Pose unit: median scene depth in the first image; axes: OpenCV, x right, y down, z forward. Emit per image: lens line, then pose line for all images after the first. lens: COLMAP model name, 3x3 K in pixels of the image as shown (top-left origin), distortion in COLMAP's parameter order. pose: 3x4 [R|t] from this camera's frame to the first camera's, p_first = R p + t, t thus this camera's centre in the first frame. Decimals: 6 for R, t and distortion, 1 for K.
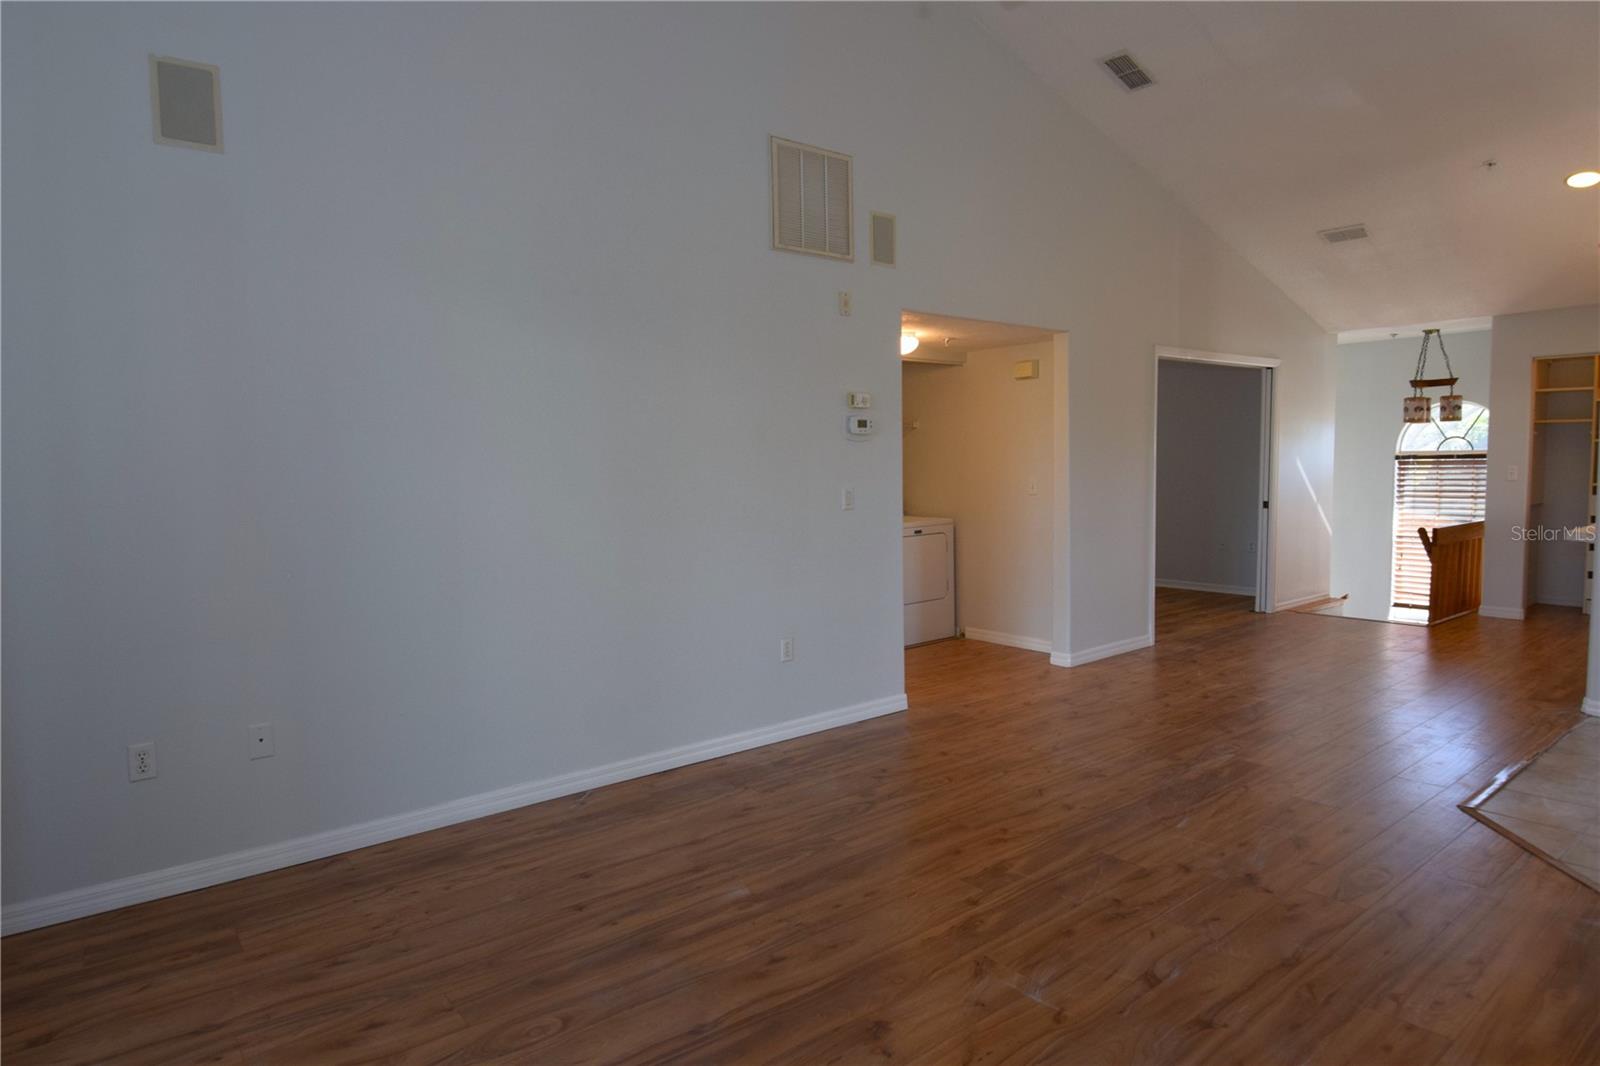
lens RADIAL K [[915.4, 0, 803.8], [0, 915.4, 536.7], [0, 0, 1]] dist [-0.005365, -0.000693]
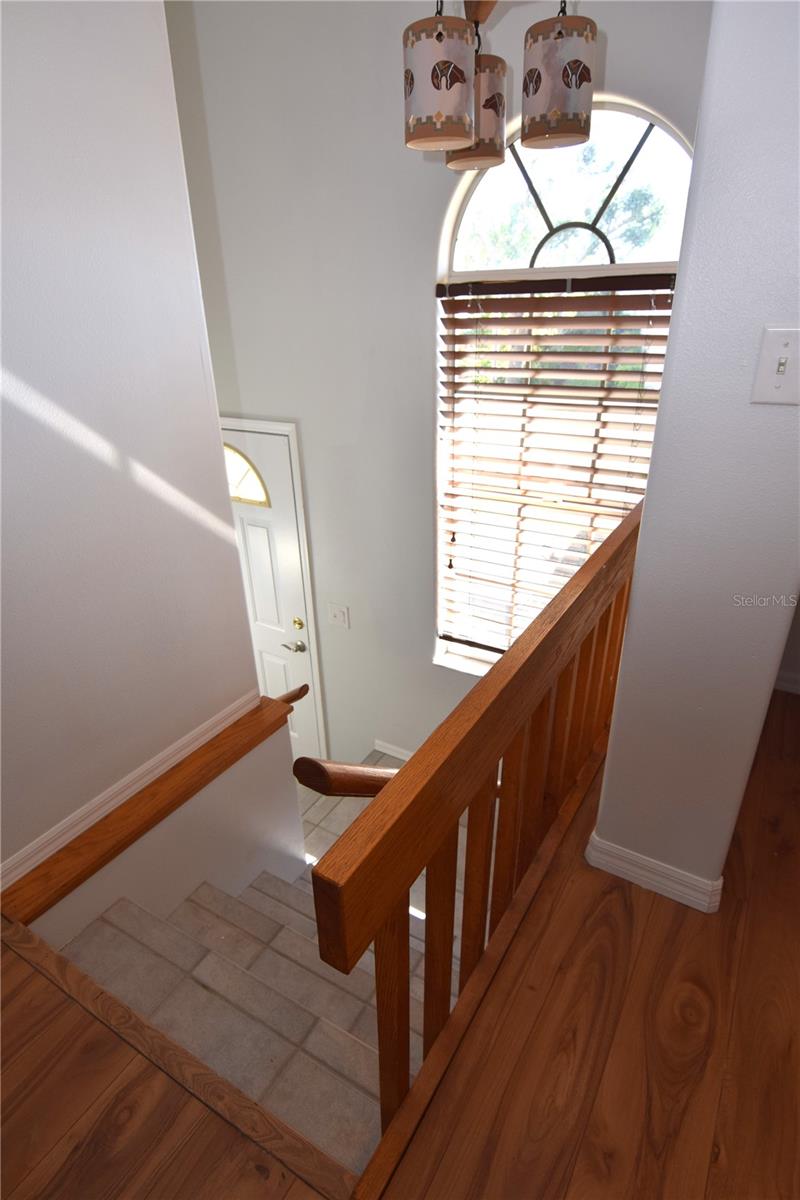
lens RADIAL K [[643.4, 0, 400.1], [0, 643.4, 598.8], [0, 0, 1]] dist [0.004053, 0.000224]
pose [[0.939669, -0.153360, 0.305781, 0.538096], [0.036989, 0.934187, 0.354862, -0.063209], [-0.340078, -0.322143, 0.883499, 0.736560]]
